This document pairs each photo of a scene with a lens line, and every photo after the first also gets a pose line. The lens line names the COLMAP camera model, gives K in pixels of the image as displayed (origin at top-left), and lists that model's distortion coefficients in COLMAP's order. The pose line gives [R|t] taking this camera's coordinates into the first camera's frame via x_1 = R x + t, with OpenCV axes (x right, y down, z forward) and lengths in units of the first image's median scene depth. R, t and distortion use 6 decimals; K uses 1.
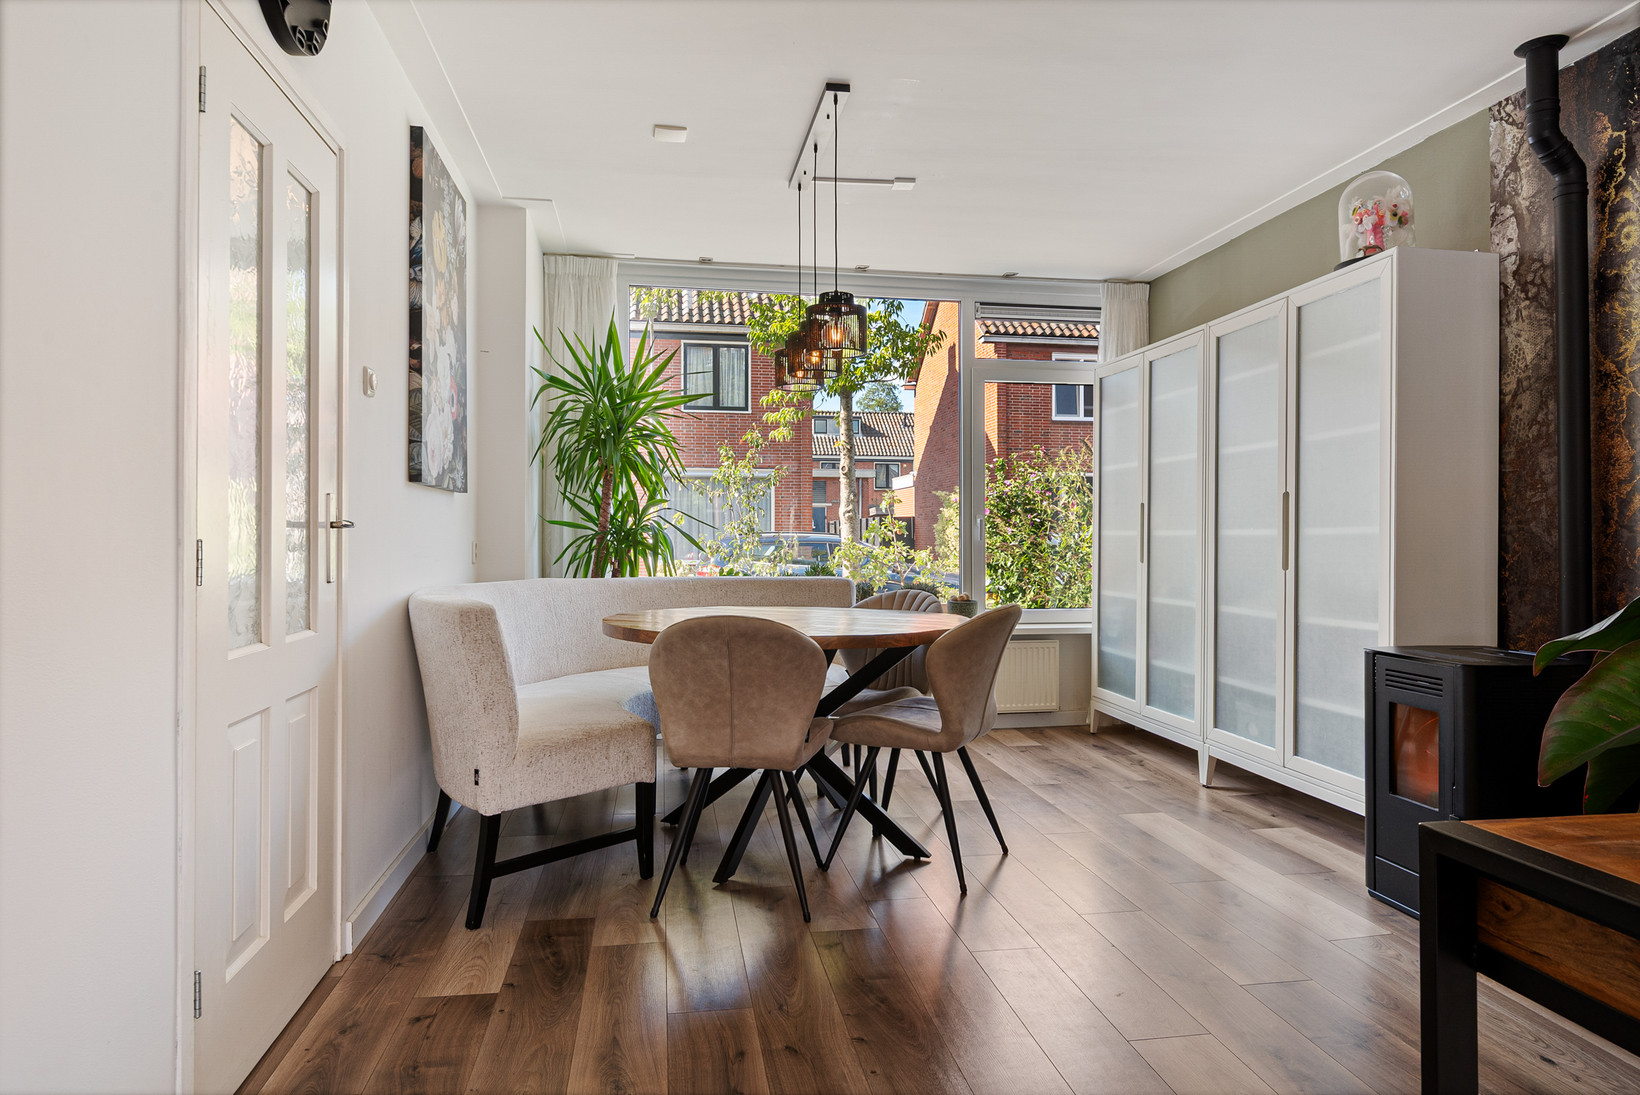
lens RADIAL K [[1022.9, 0, 813.8], [0, 1022.9, 528.6], [0, 0, 1]] dist [-0.008159, 0.000647]
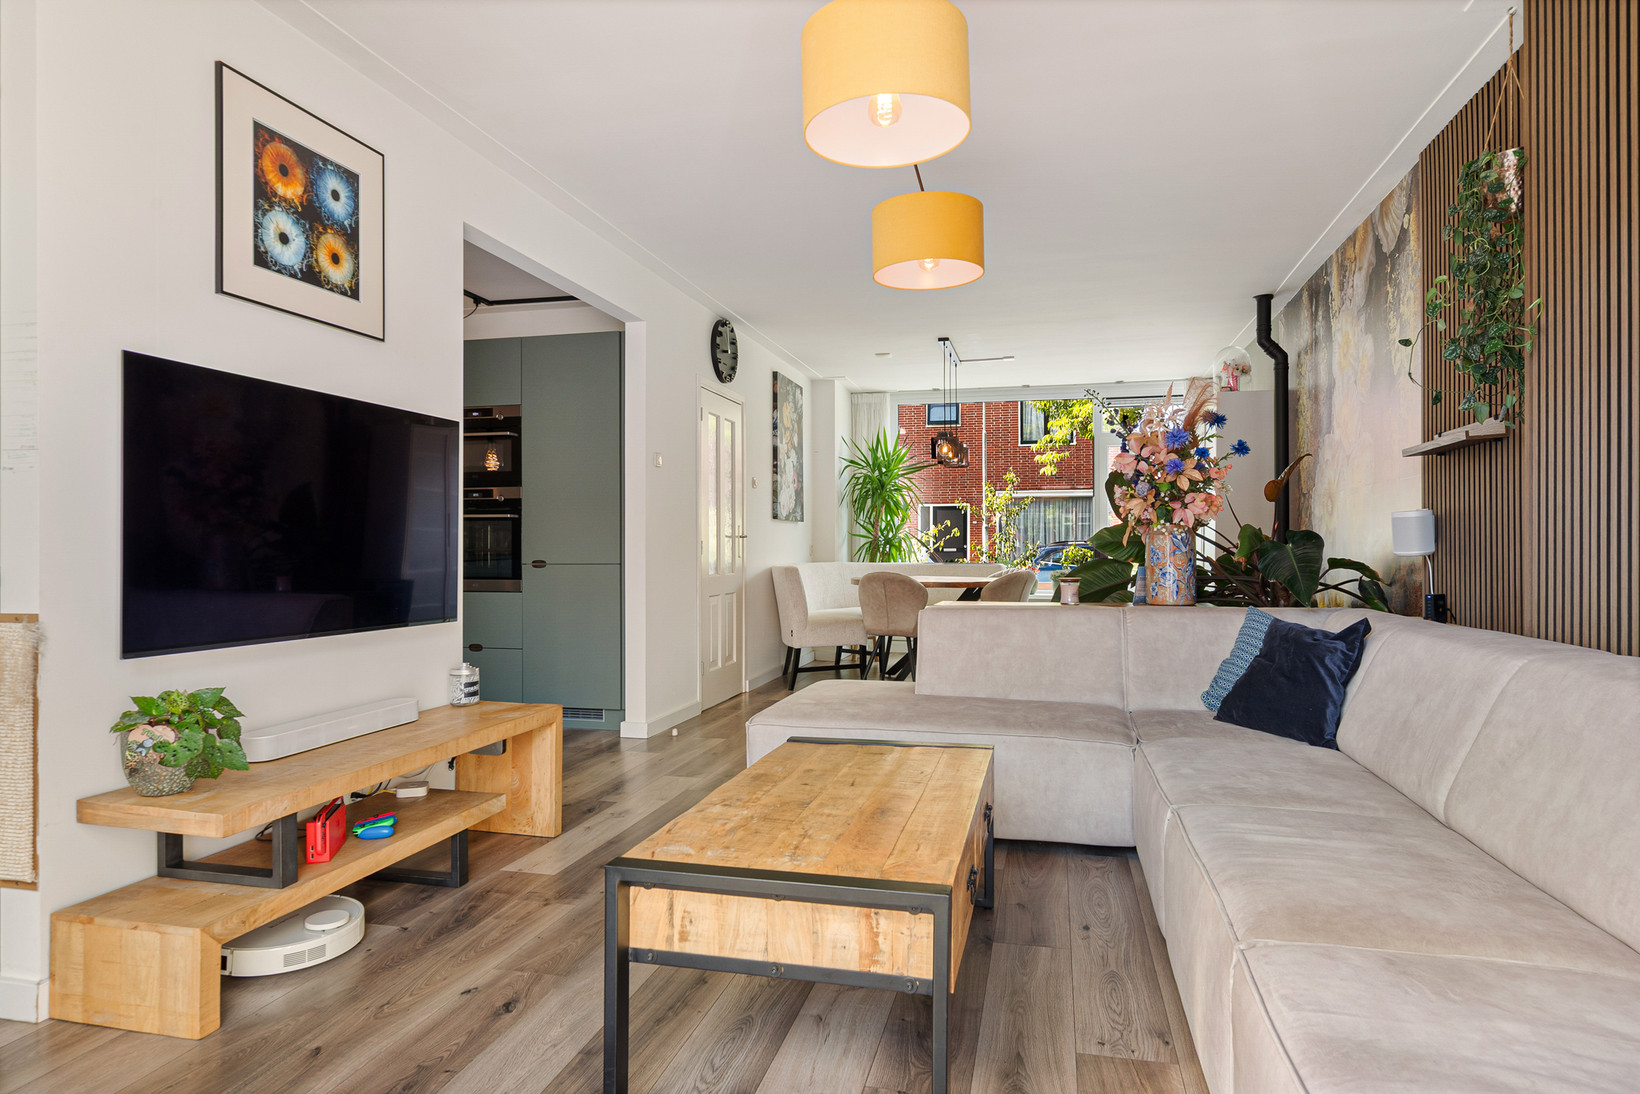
lens RADIAL K [[941.8, 0, 818.5], [0, 941.8, 543.0], [0, 0, 1]] dist [0.012035, -0.001672]
pose [[0.918999, -0.006699, -0.394204, 0.588984], [0.008615, 0.999958, 0.003090, 0.006330], [0.394167, -0.006235, 0.919018, -1.024429]]
